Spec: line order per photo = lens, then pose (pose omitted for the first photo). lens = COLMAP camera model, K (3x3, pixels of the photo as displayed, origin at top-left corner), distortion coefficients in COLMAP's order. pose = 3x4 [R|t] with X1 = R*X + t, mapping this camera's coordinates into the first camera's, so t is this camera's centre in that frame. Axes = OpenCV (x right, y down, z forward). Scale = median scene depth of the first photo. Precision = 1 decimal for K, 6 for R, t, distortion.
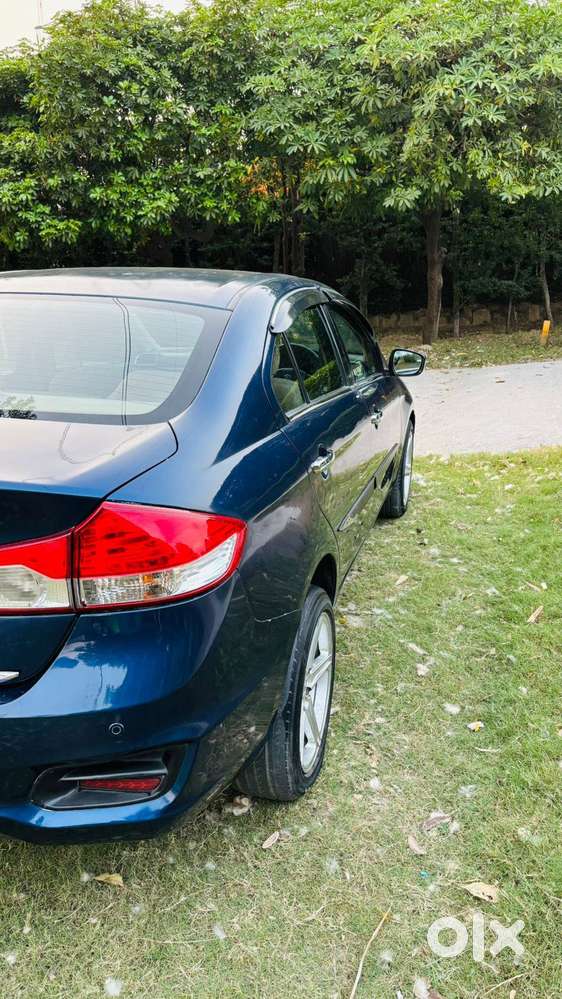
lens RADIAL K [[757.6, 0, 280.2], [0, 757.6, 504.7], [0, 0, 1]] dist [0.033478, -0.033890]
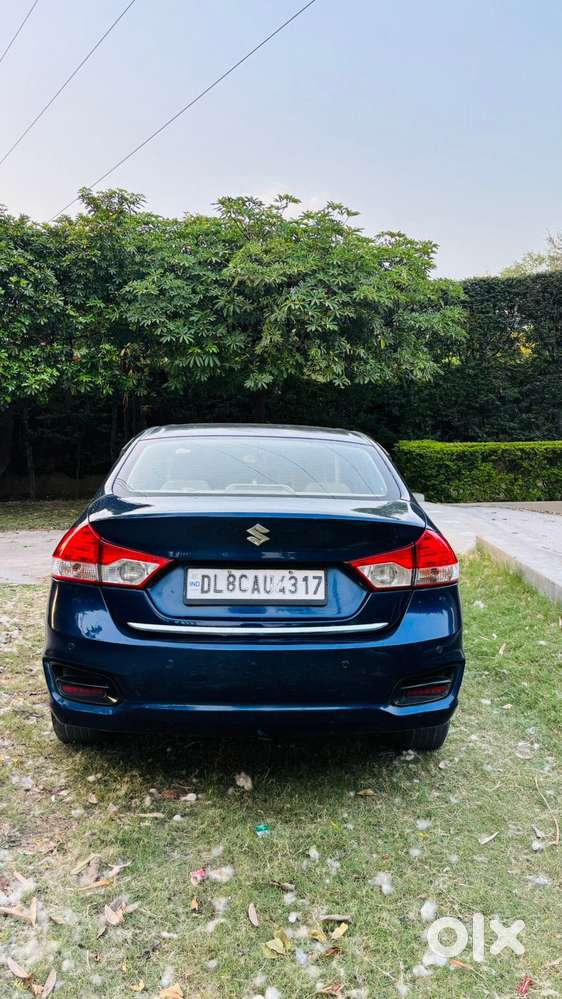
lens RADIAL K [[757.6, 0, 283.8], [0, 757.6, 498.0], [0, 0, 1]] dist [0.033478, -0.033890]
pose [[0.951551, -0.012416, 0.307240, -0.166356], [0.080937, 0.974063, -0.211305, 0.042627], [-0.296647, 0.225935, 0.927876, -0.102852]]
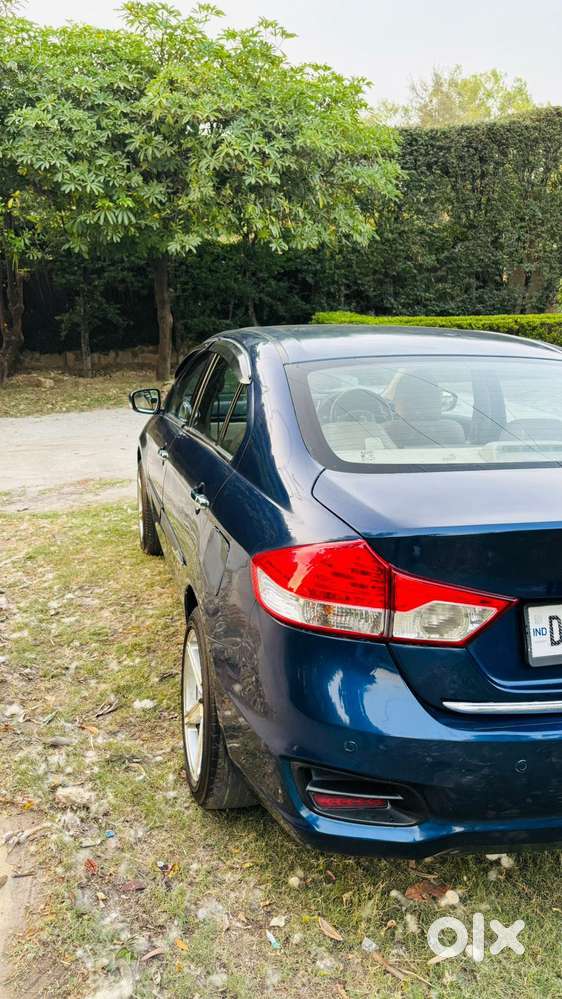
lens RADIAL K [[757.6, 0, 282.9], [0, 757.6, 500.3], [0, 0, 1]] dist [0.033478, -0.033890]
pose [[0.871487, -0.109225, 0.478101, -0.238584], [0.131171, 0.991279, -0.012636, -0.019886], [-0.472551, 0.073725, 0.878214, 0.039282]]
